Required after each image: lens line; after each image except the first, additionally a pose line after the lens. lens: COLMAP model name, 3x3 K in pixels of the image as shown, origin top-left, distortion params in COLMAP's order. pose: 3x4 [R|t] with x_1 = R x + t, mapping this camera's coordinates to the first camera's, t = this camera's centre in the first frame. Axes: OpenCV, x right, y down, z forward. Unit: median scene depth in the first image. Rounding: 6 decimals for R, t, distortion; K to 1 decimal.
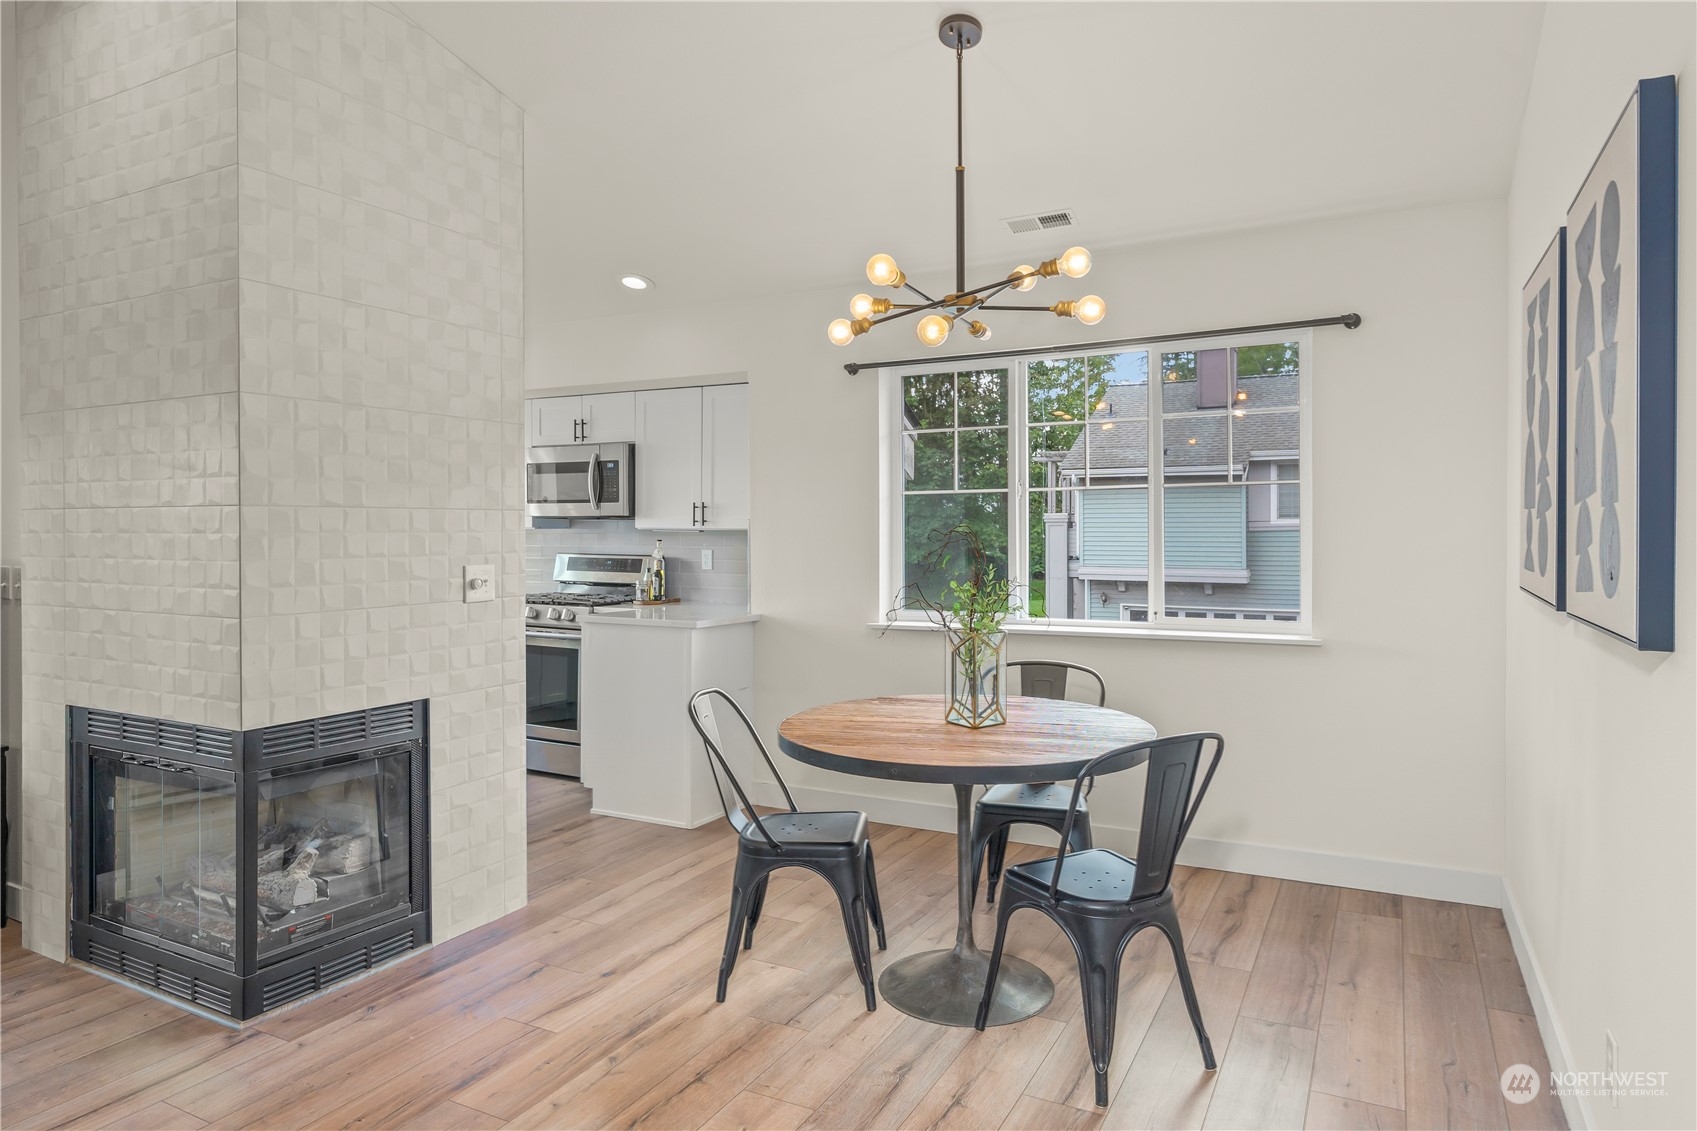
lens RADIAL K [[1014.0, 0, 851.4], [0, 1014.0, 535.4], [0, 0, 1]] dist [-0.002622, 0.000937]
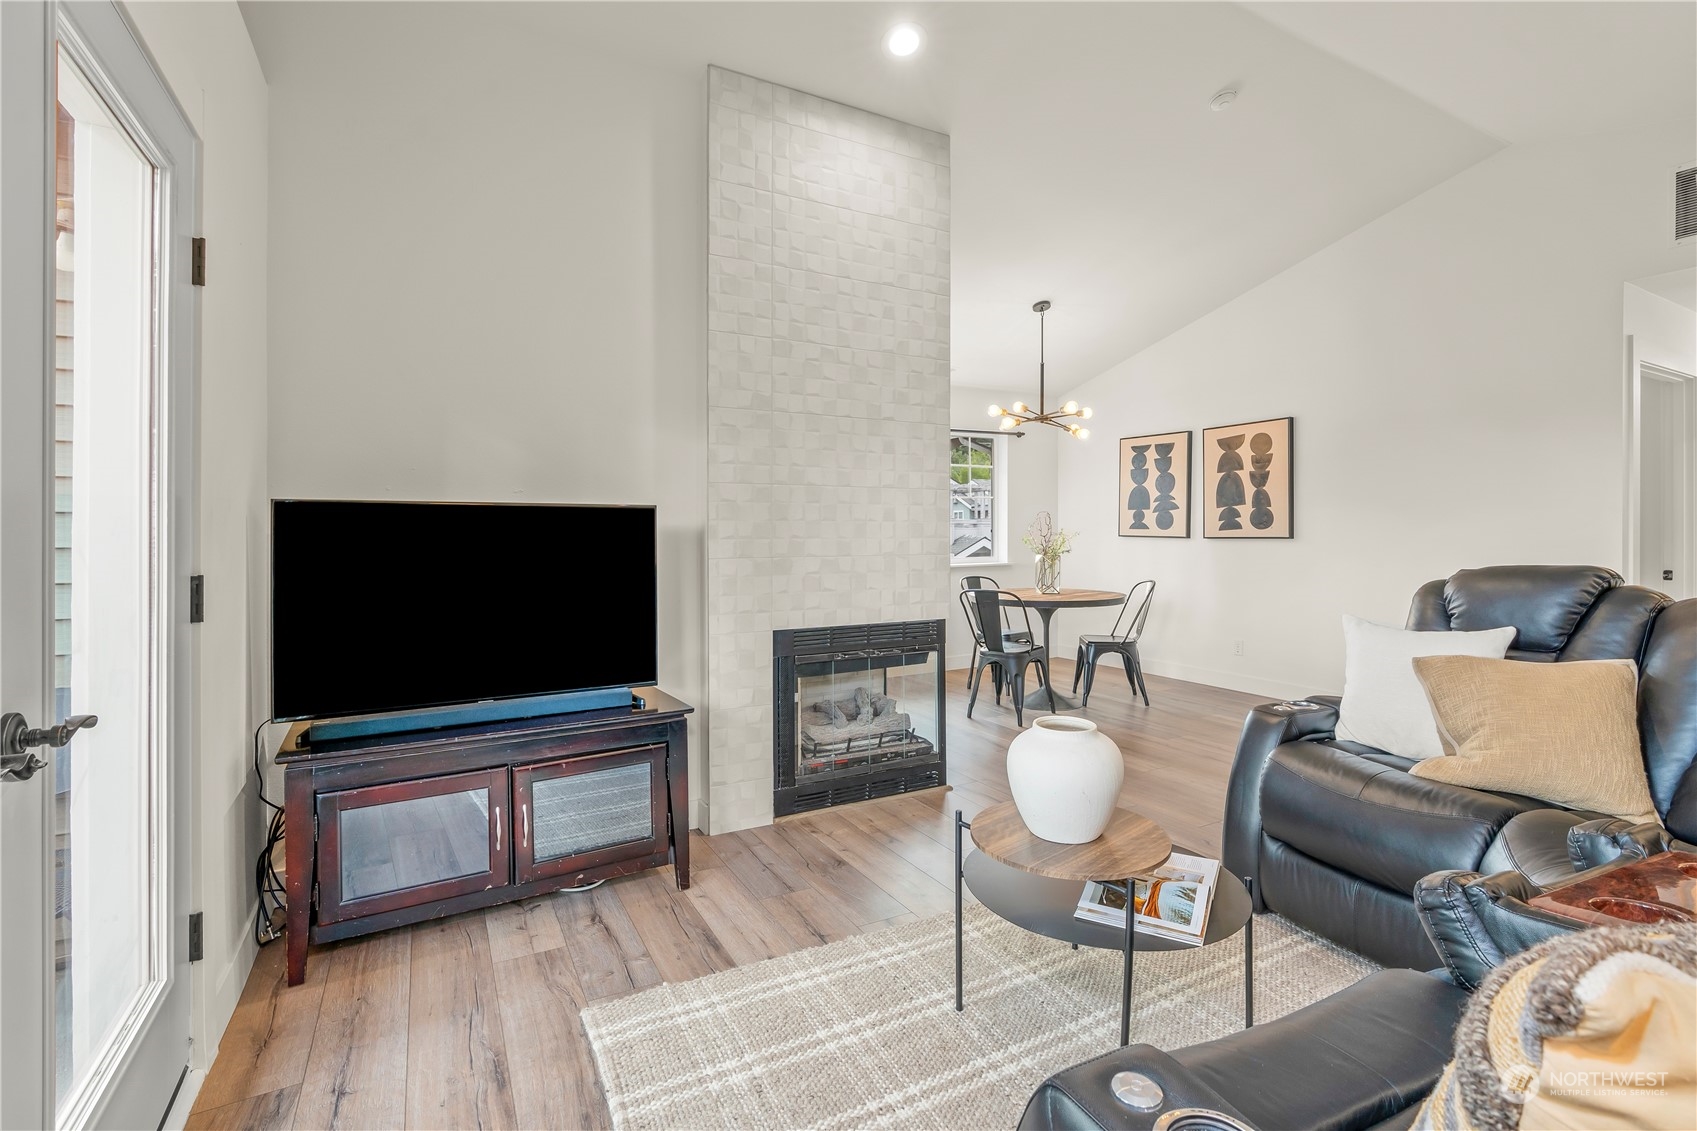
lens RADIAL K [[785.2, 0, 867.6], [0, 785.2, 528.8], [0, 0, 1]] dist [-0.003776, -0.000101]
pose [[0.534558, 0.004303, 0.845121, -1.500483], [0.005167, 0.999952, -0.008360, 0.040076], [-0.845116, 0.008836, 0.534510, 0.319299]]
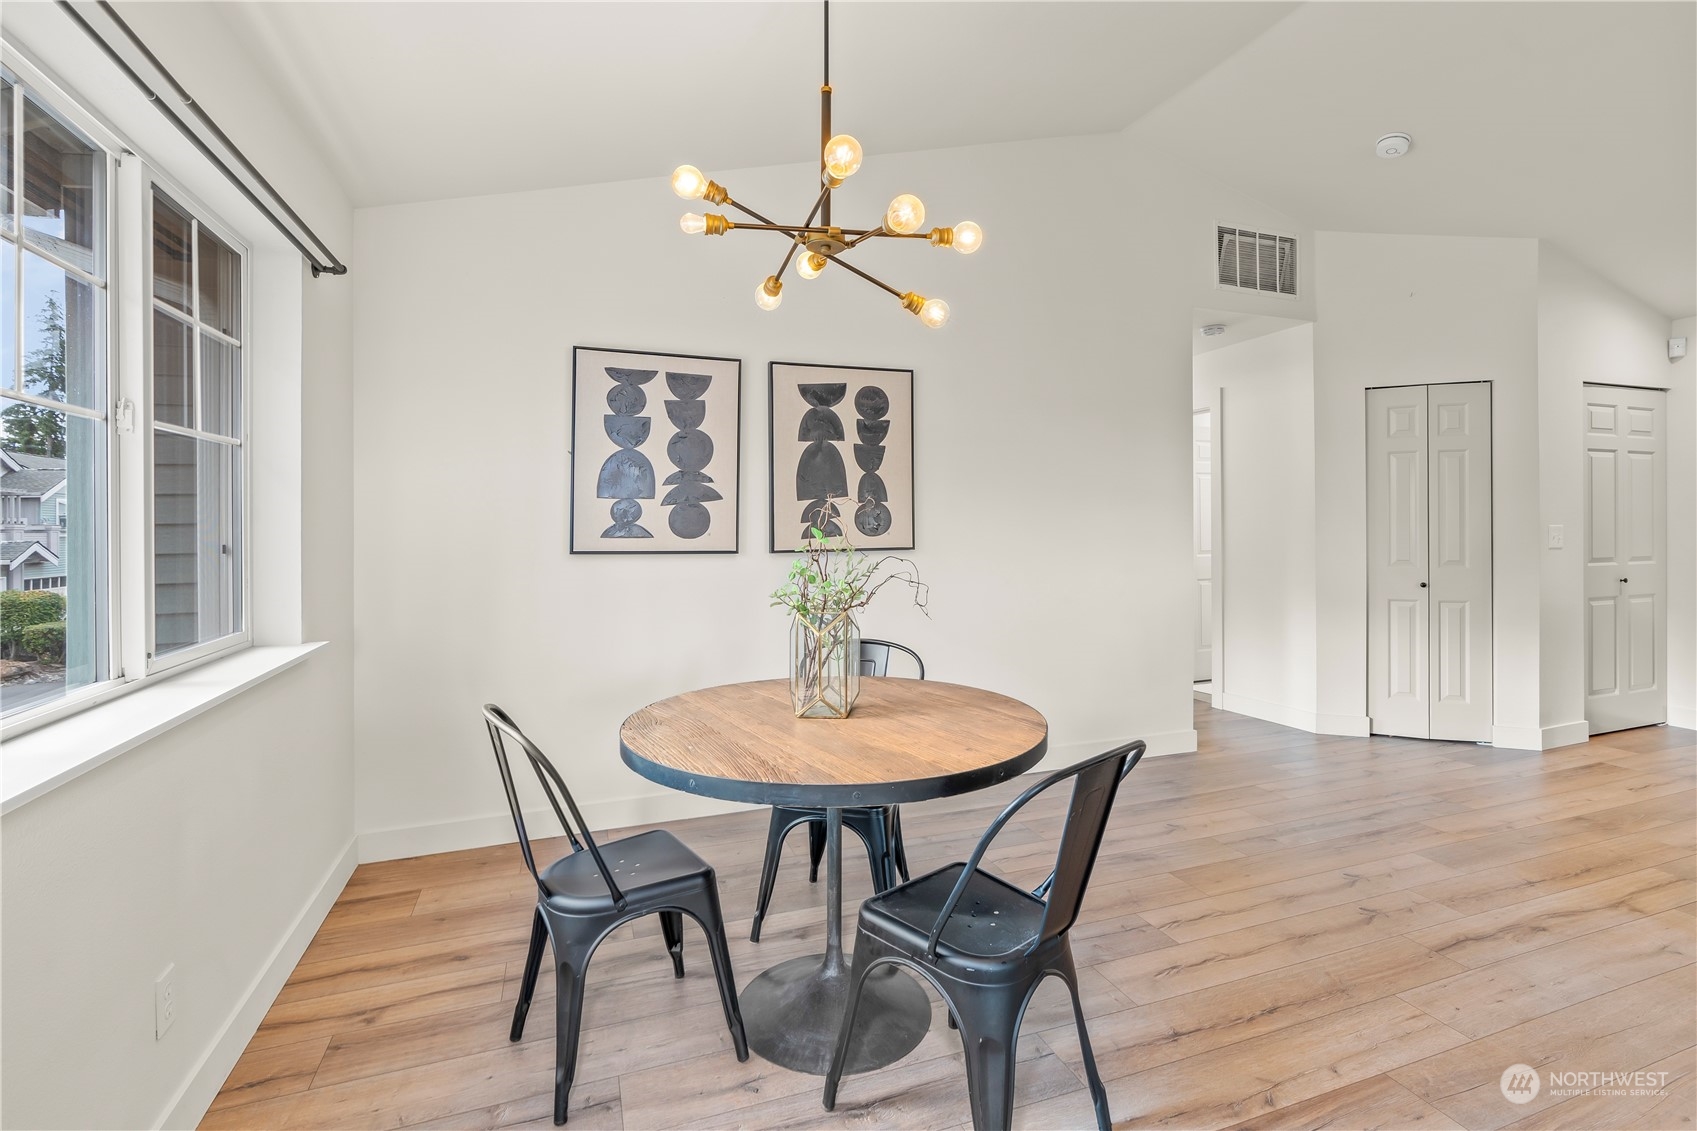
lens RADIAL K [[781.5, 0, 847.7], [0, 781.5, 525.0], [0, 0, 1]] dist [-0.014224, 0.005913]
pose [[-0.737917, 0.010698, 0.674807, -0.323944], [0.013778, 0.999905, -0.000785, 0.016652], [-0.674751, 0.008718, -0.737994, 1.326170]]
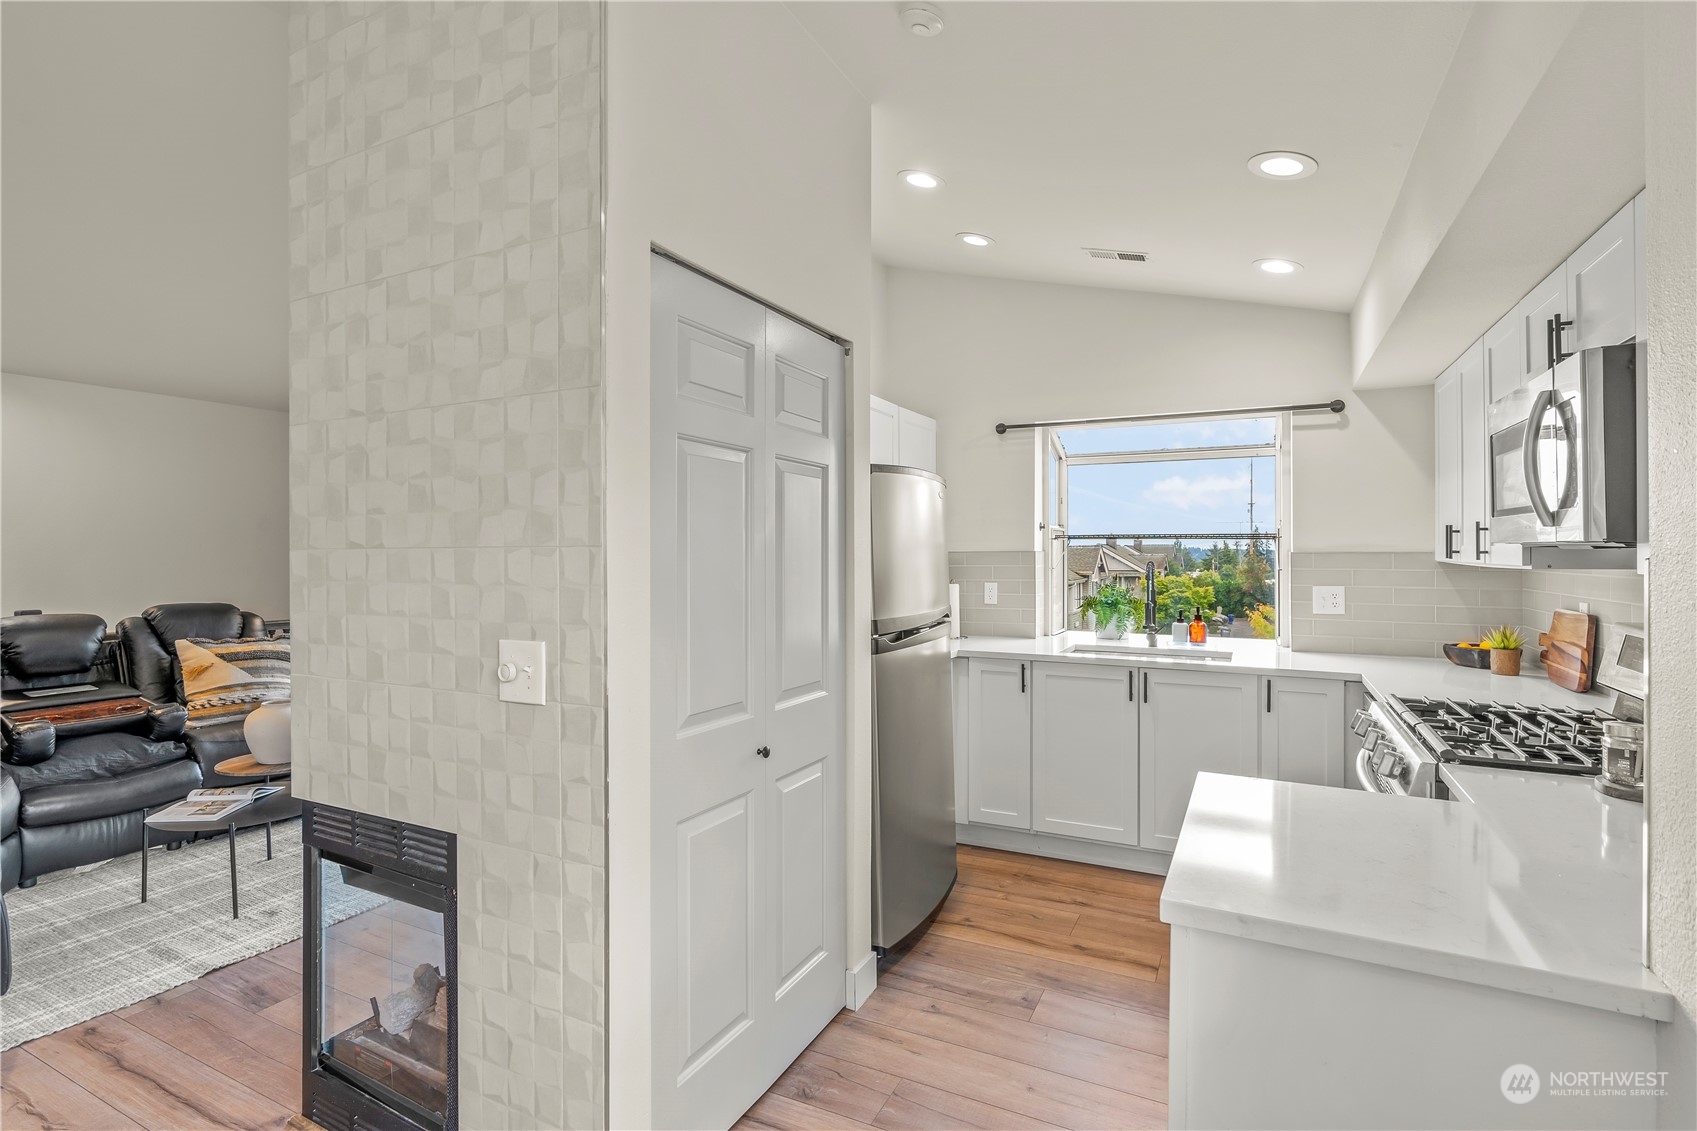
lens RADIAL K [[813.9, 0, 849.3], [0, 813.9, 549.6], [0, 0, 1]] dist [-0.008162, 0.000382]
pose [[0.023706, -0.000116, -0.999719, 0.115063], [-0.004066, 0.999992, -0.000213, -0.025544], [0.999711, 0.004070, 0.023706, 1.209263]]
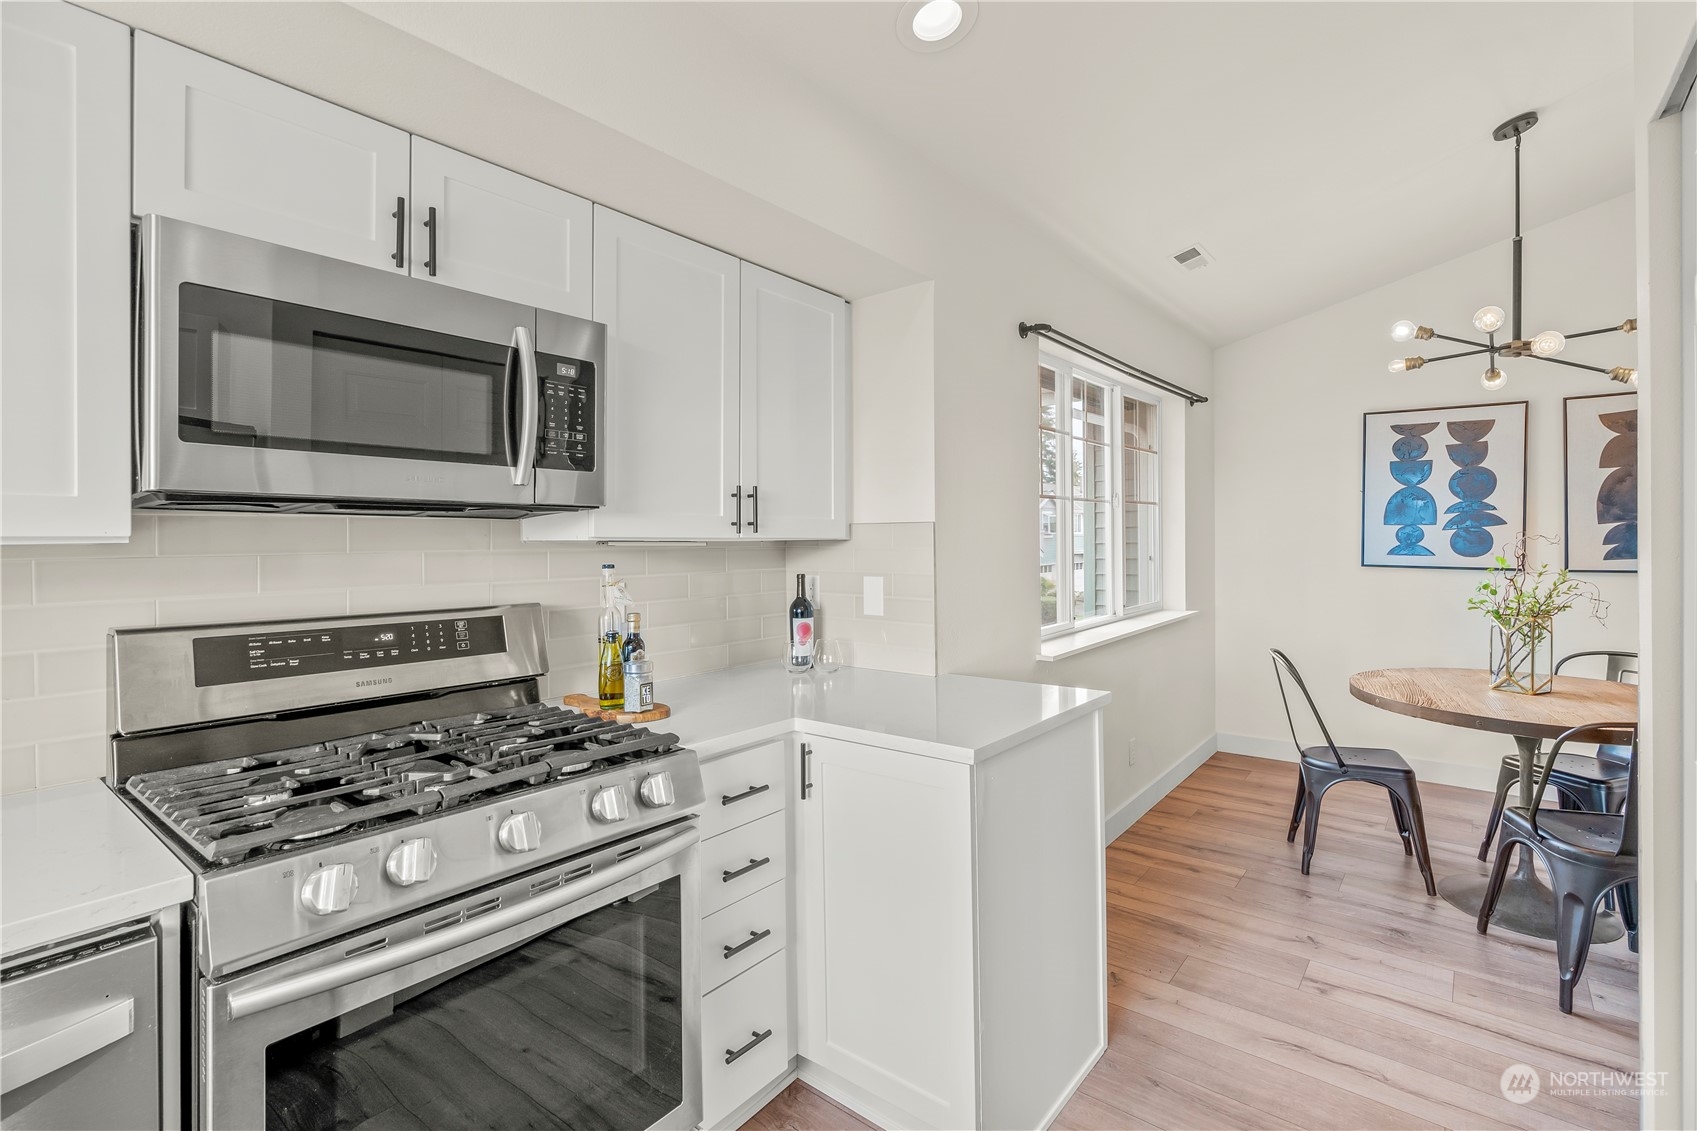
lens RADIAL K [[780.0, 0, 863.0], [0, 780.0, 534.3], [0, 0, 1]] dist [-0.000151, 0.000170]
pose [[0.183554, 0.002971, 0.983005, -0.855385], [0.012282, 0.999910, -0.005315, -0.009798], [-0.982933, 0.013049, 0.183501, 1.427715]]
